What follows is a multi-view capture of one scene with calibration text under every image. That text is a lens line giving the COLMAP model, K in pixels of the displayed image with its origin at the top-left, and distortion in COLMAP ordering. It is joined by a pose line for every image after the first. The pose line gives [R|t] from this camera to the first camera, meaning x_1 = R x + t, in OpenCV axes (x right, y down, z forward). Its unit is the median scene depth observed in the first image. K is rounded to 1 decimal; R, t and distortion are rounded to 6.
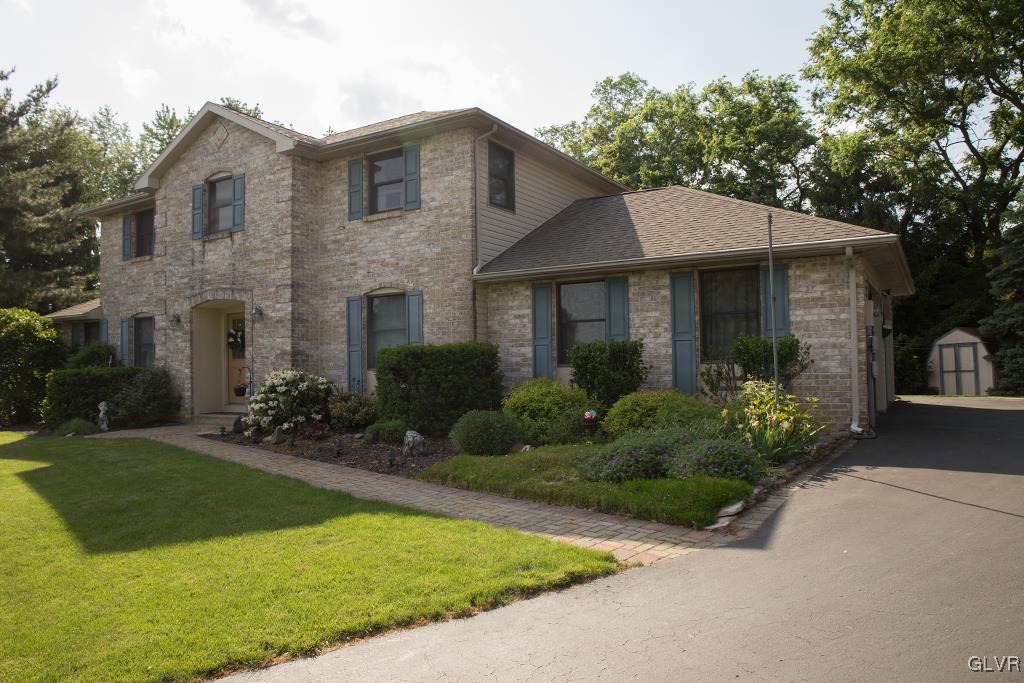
lens RADIAL K [[709.0, 0, 512.0], [0, 709.0, 341.5], [0, 0, 1]] dist [-0.125138, 0.112099]
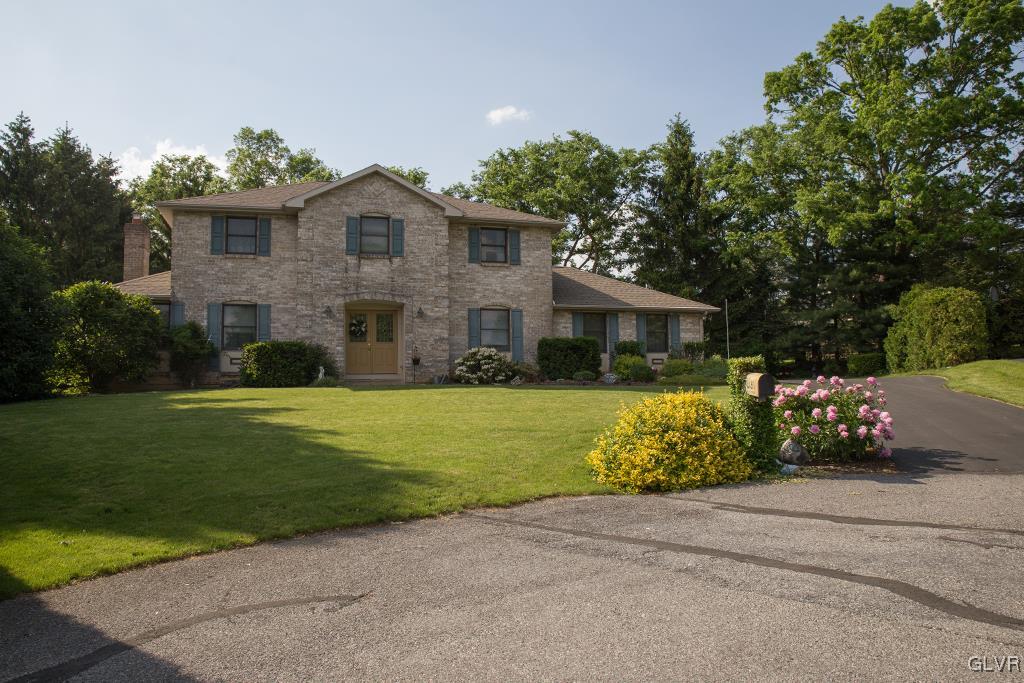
lens RADIAL K [[709.0, 0, 512.0], [0, 709.0, 341.5], [0, 0, 1]] dist [-0.125138, 0.112099]
pose [[0.676660, 0.066343, 0.733301, -1.389786], [-0.020770, 0.997256, -0.071058, 0.133418], [-0.736003, 0.032852, 0.676181, -0.214769]]
